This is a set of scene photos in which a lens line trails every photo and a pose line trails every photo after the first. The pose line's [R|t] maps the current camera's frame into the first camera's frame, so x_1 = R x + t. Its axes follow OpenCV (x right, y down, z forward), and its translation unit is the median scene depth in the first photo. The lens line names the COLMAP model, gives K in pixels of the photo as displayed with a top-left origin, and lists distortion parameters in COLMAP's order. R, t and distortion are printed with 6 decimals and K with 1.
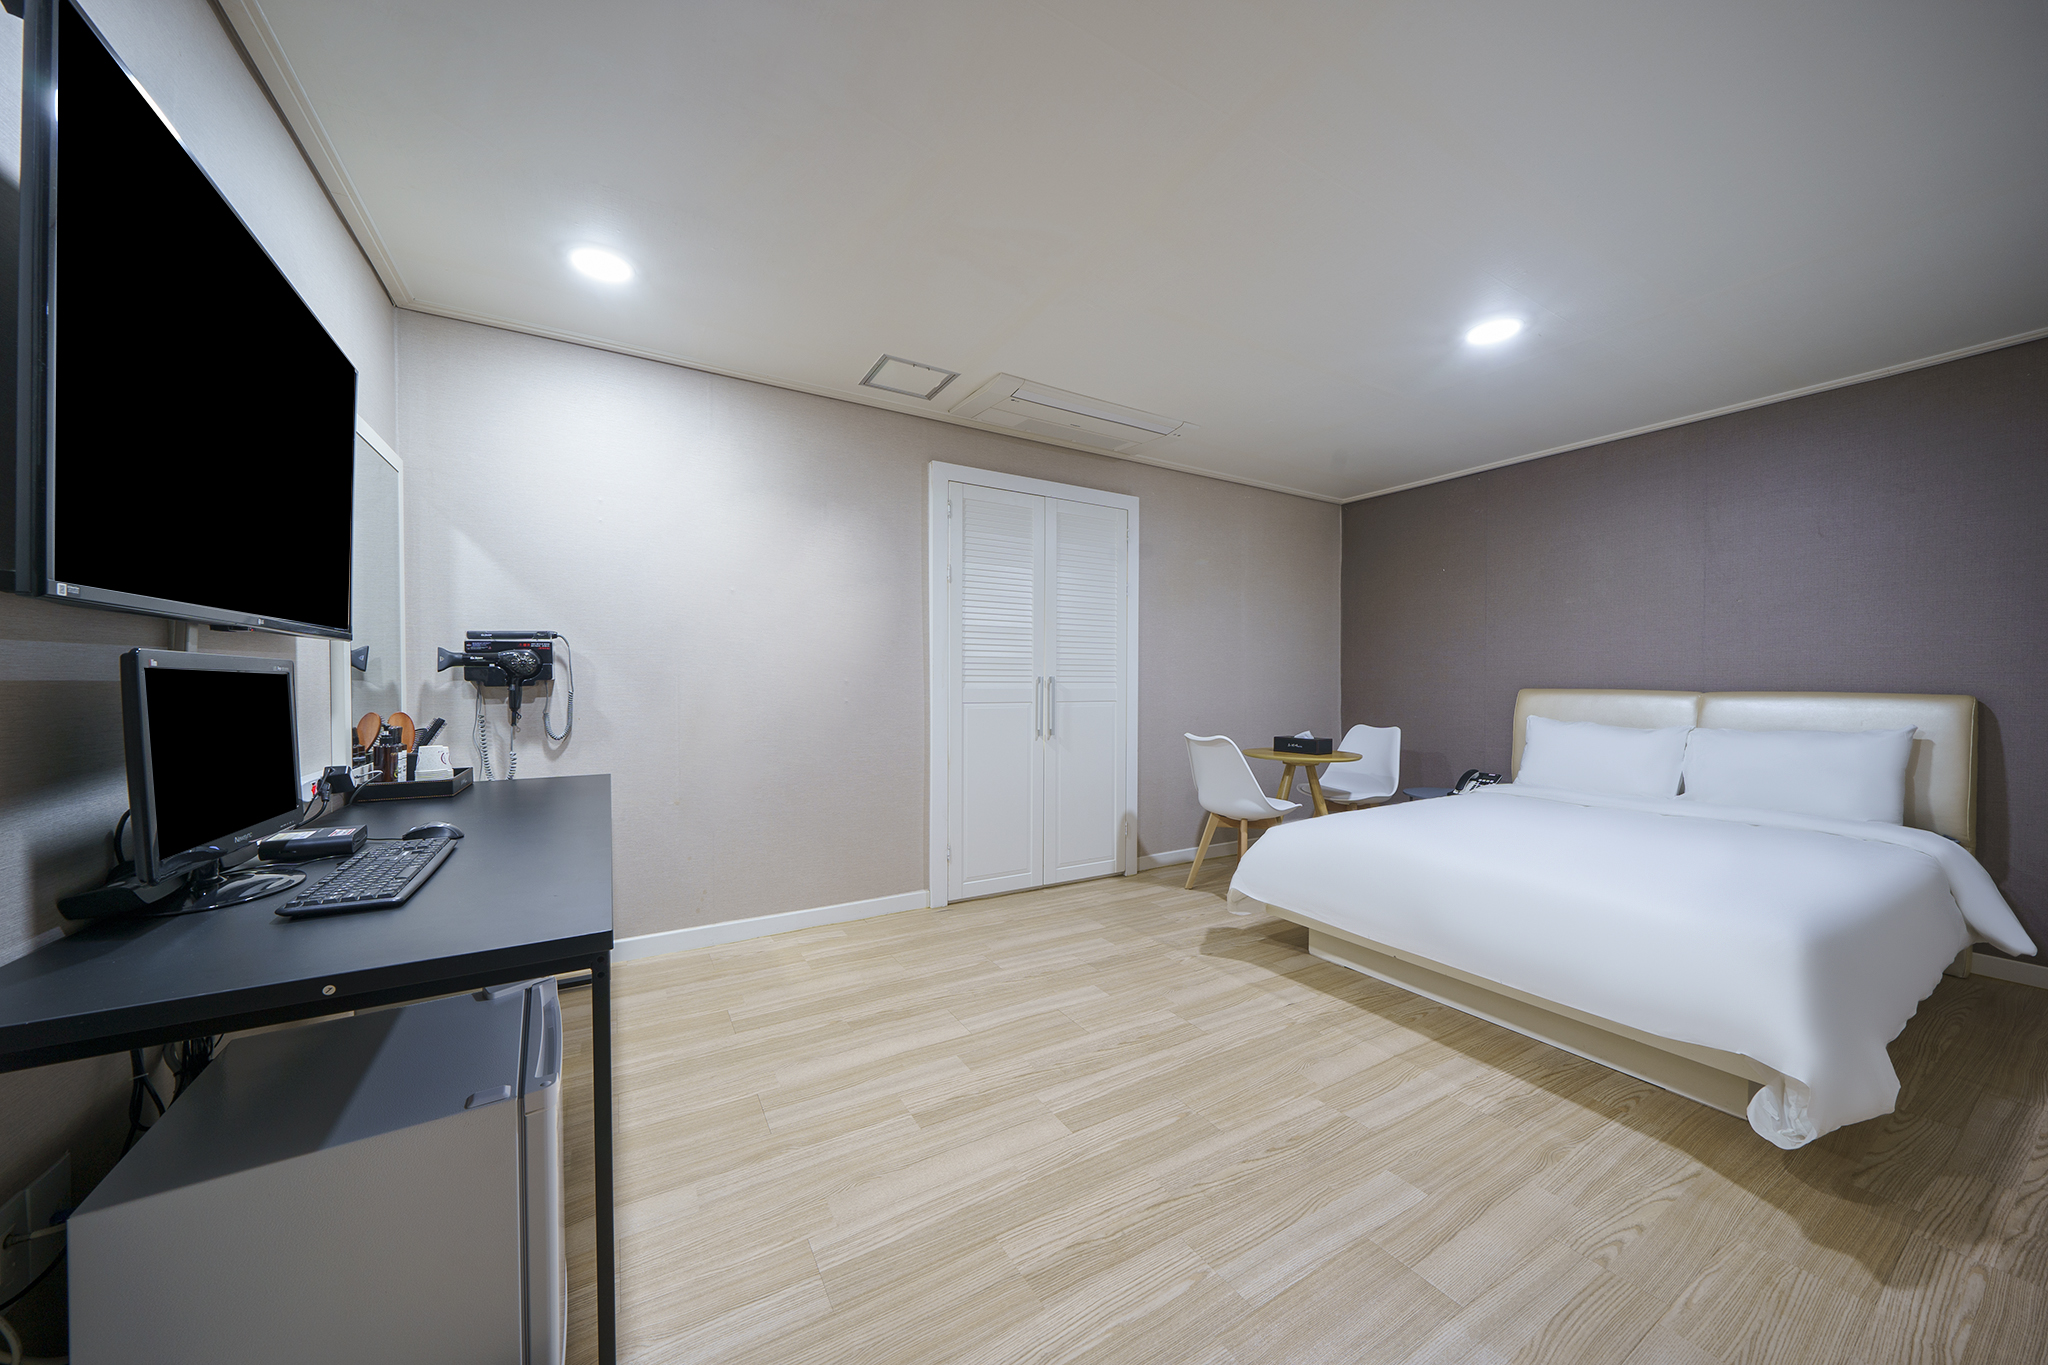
lens RADIAL K [[697.1, 0, 1029.9], [0, 697.1, 693.0], [0, 0, 1]] dist [-0.005555, 0.000015]
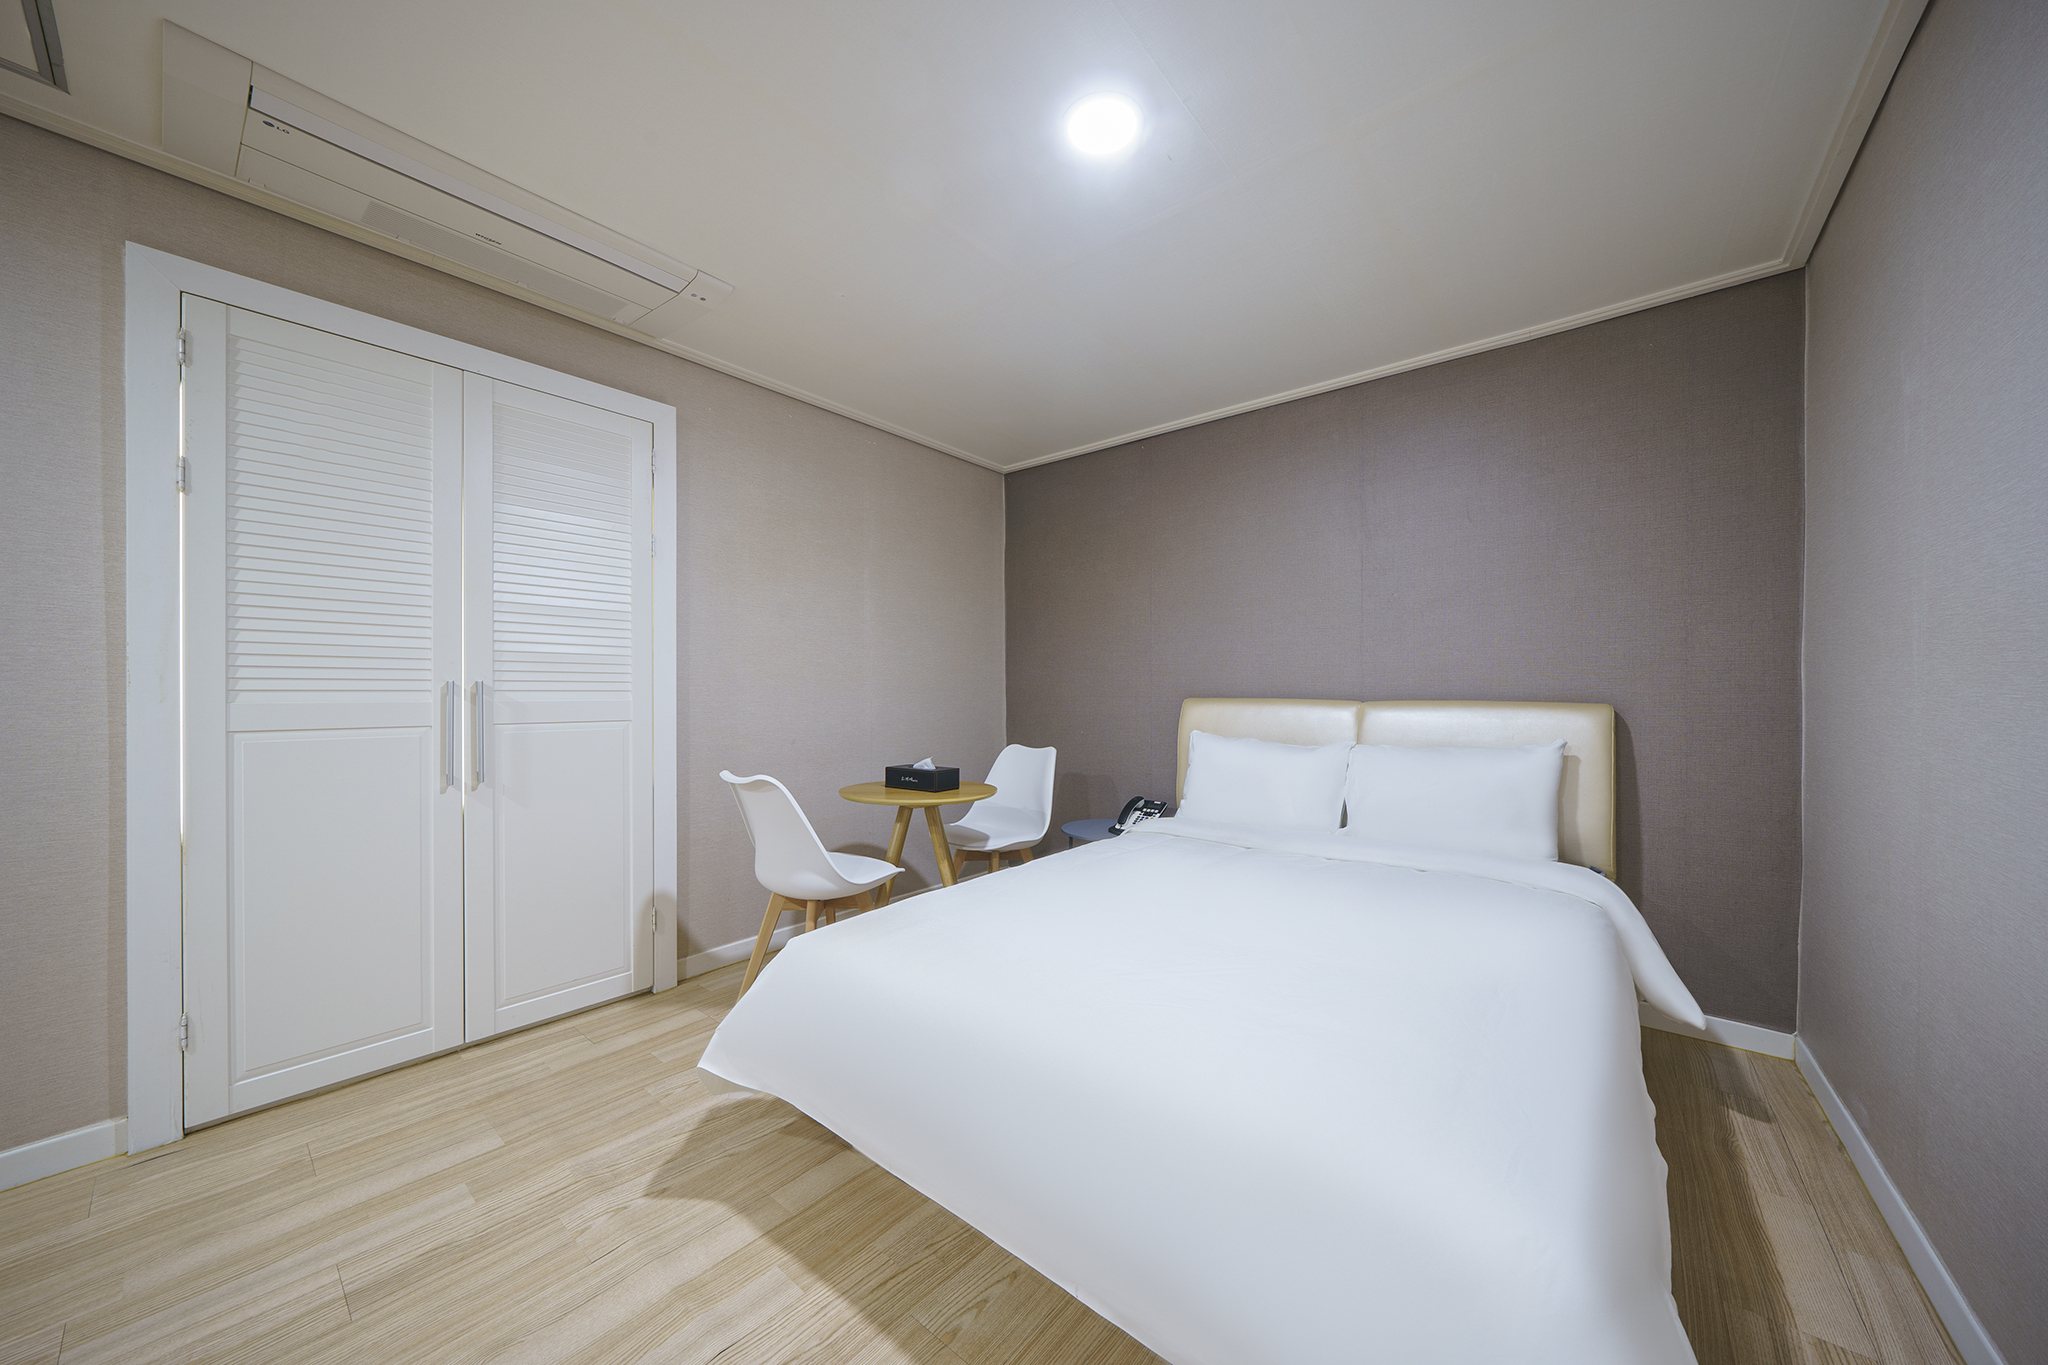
lens RADIAL K [[697.1, 0, 1029.9], [0, 697.1, 693.0], [0, 0, 1]] dist [-0.005555, 0.000015]
pose [[0.940572, -0.002794, 0.339584, 0.288227], [0.007171, 0.999907, -0.011637, -0.004371], [-0.339520, 0.013380, 0.940504, 0.325002]]
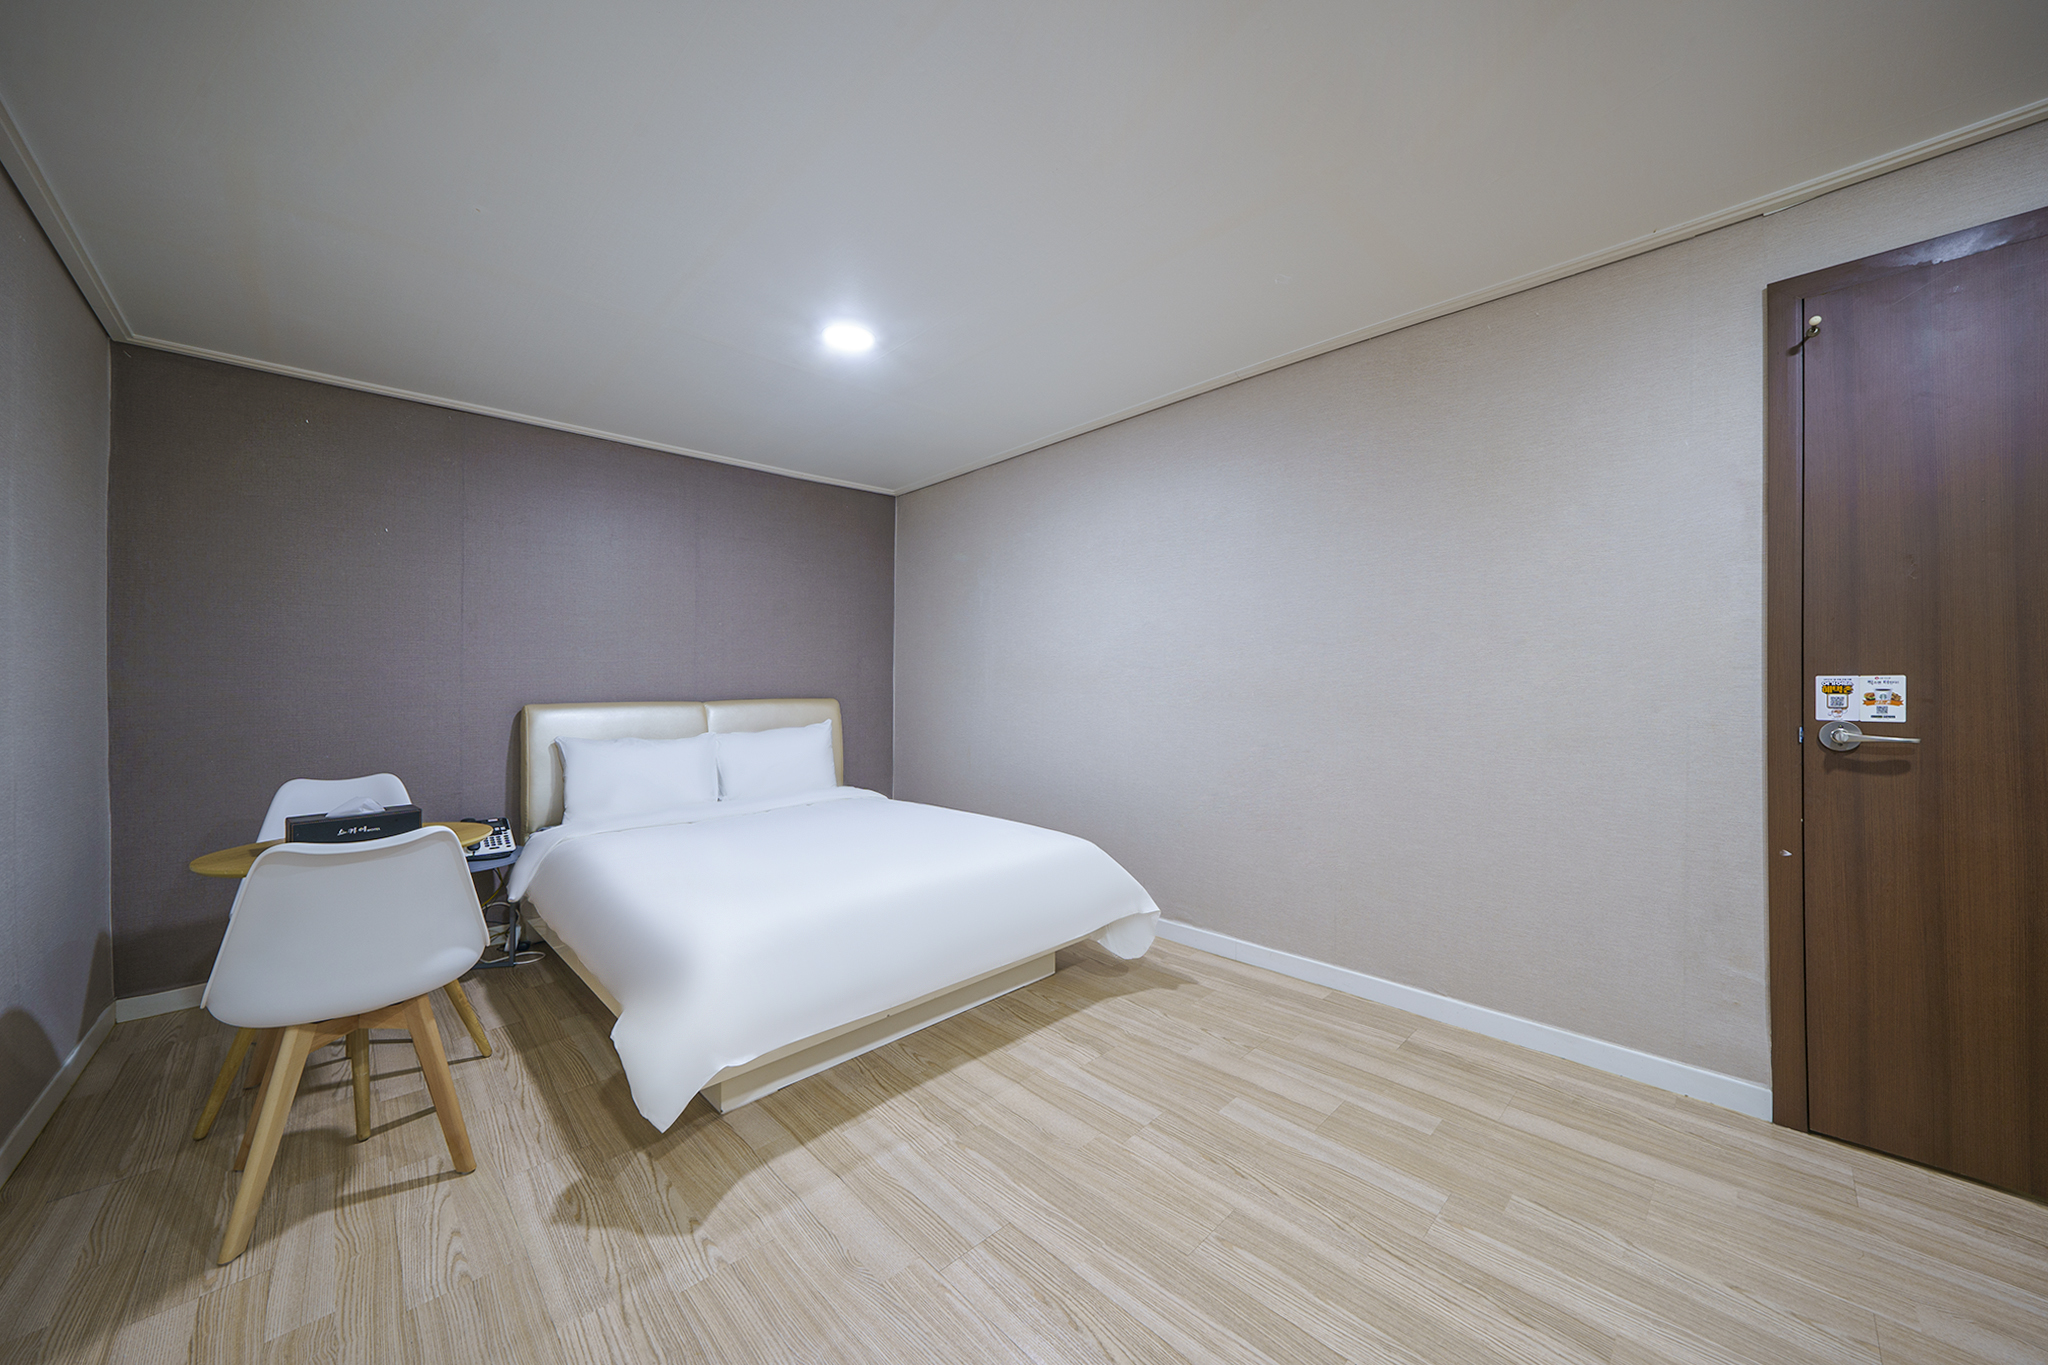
lens RADIAL K [[726.0, 0, 1041.2], [0, 726.0, 672.7], [0, 0, 1]] dist [-0.001020, -0.000061]
pose [[-0.232316, 0.011821, 0.972569, -0.286165], [0.026312, 0.999637, -0.005865, -0.026290], [-0.972284, 0.024228, -0.232542, 0.719352]]
